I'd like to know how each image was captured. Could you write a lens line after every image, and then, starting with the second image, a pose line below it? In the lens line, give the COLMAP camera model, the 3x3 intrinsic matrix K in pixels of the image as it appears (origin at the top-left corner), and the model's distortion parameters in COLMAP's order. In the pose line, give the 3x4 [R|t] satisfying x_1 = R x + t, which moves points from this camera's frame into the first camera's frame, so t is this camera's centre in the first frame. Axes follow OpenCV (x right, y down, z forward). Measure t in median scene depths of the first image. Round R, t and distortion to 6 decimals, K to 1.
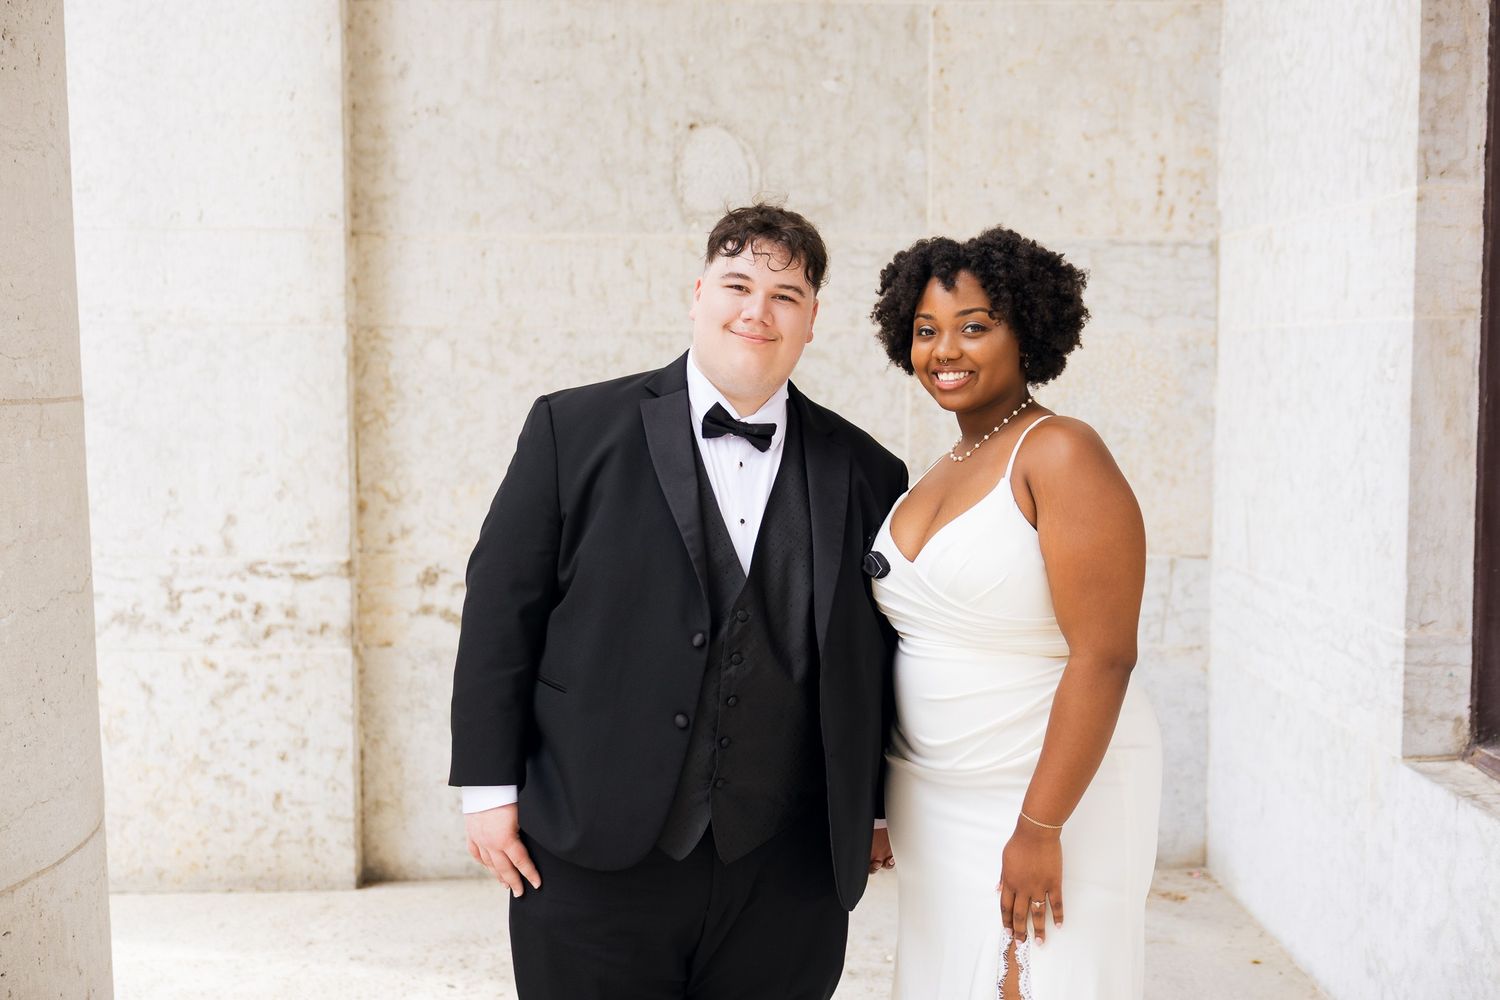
lens RADIAL K [[1804.2, 0, 751.9], [0, 1804.2, 496.4], [0, 0, 1]] dist [0.080198, 0.000000]
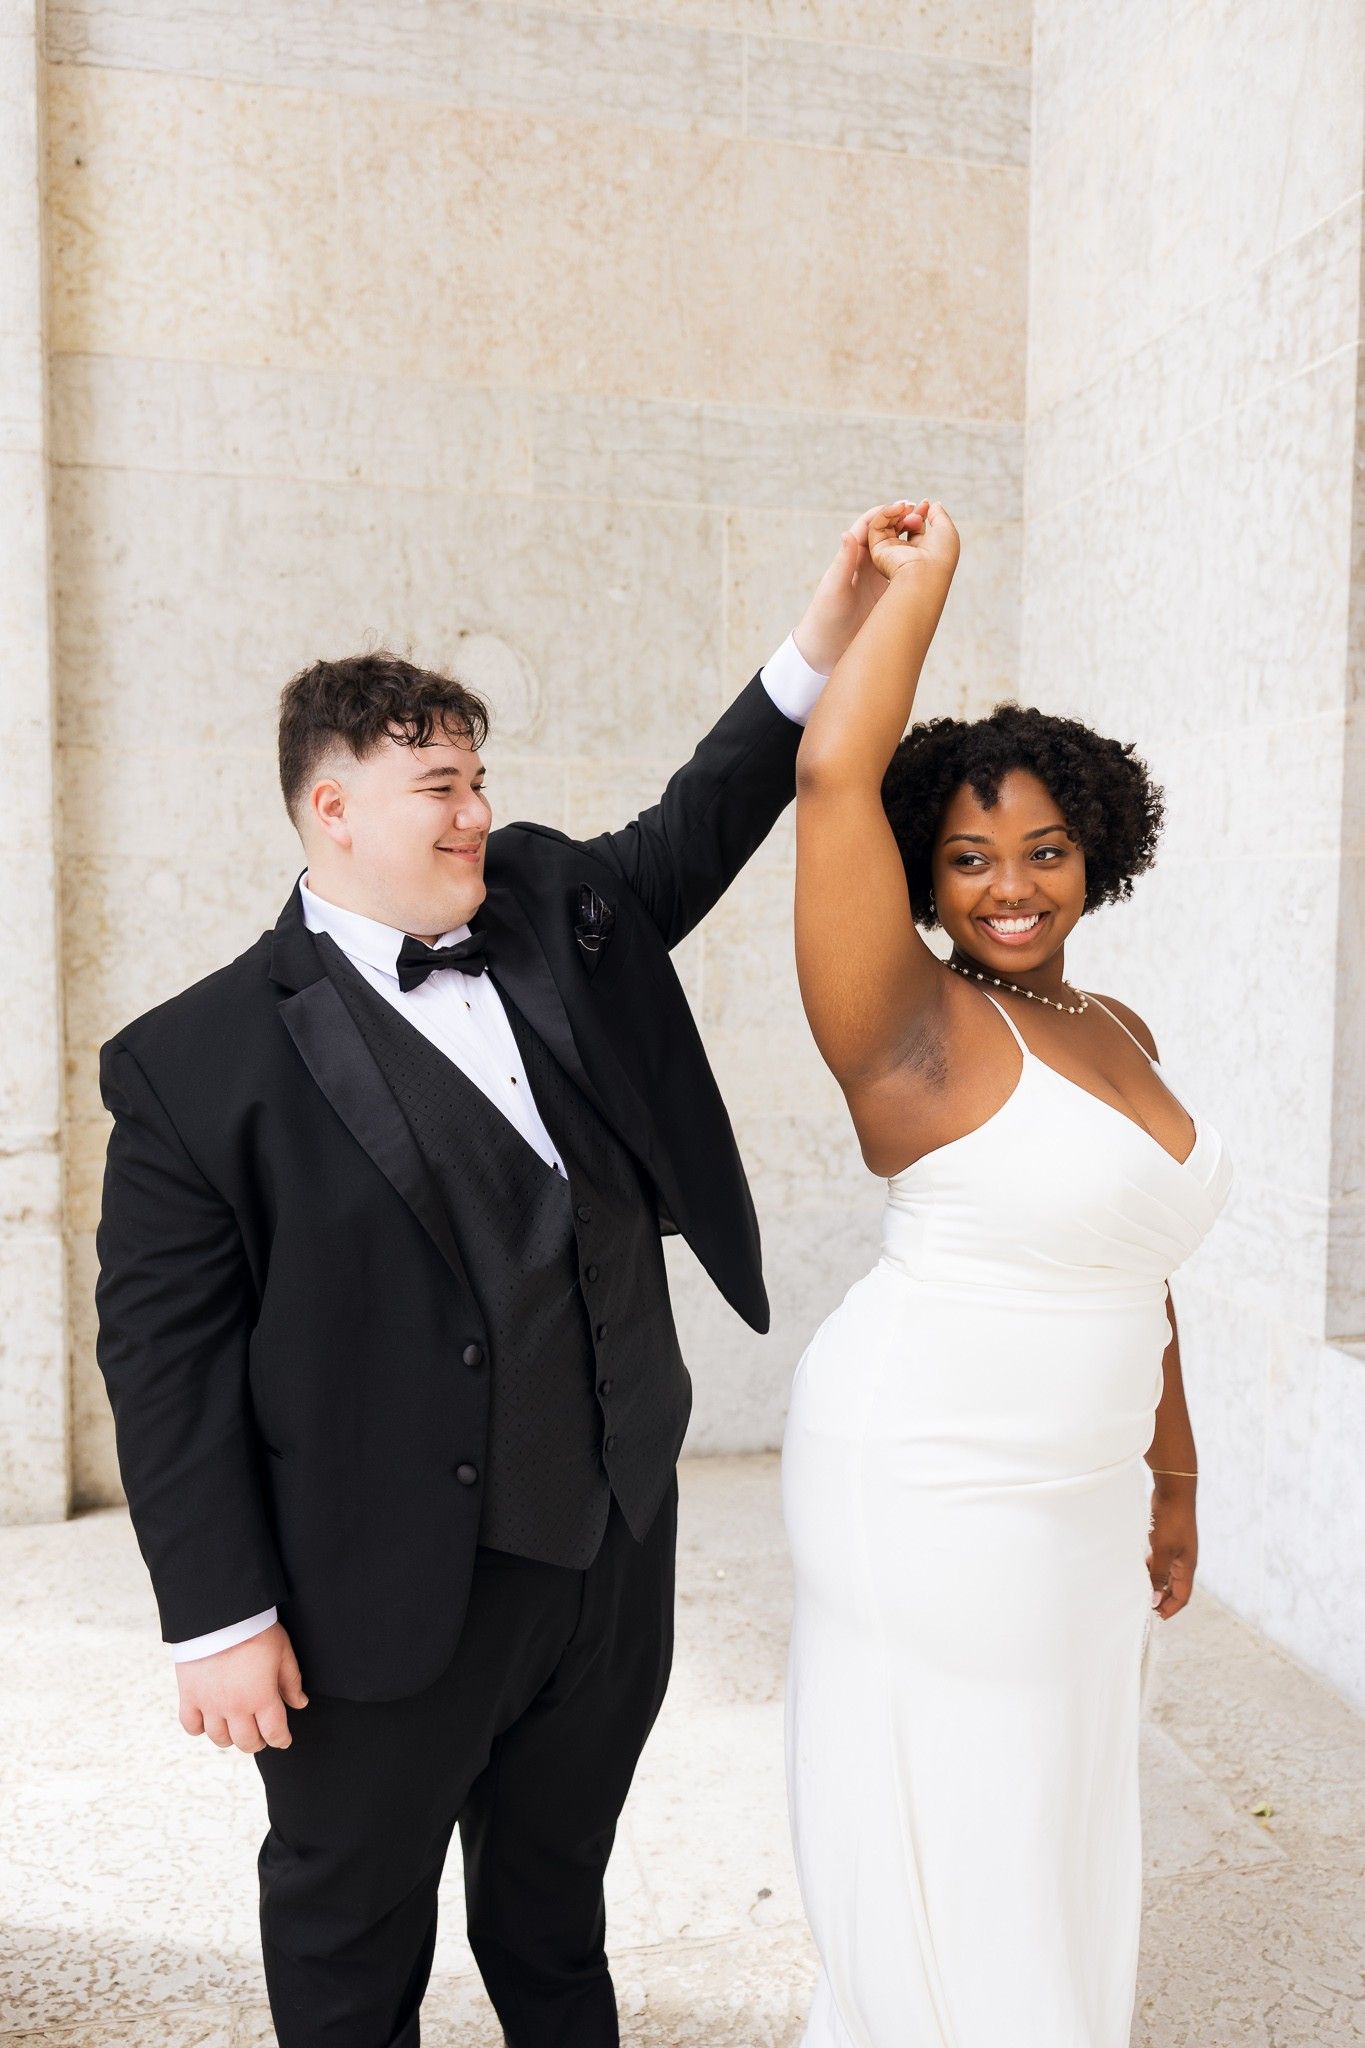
lens RADIAL K [[1680.5, 0, 684.1], [0, 1680.5, 1024.4], [0, 0, 1]] dist [0.068164, -0.016609]
pose [[0.982015, -0.008057, 0.188629, -0.084438], [0.008786, 0.999957, -0.003025, -0.009898], [-0.188596, 0.004628, 0.982044, 0.169642]]
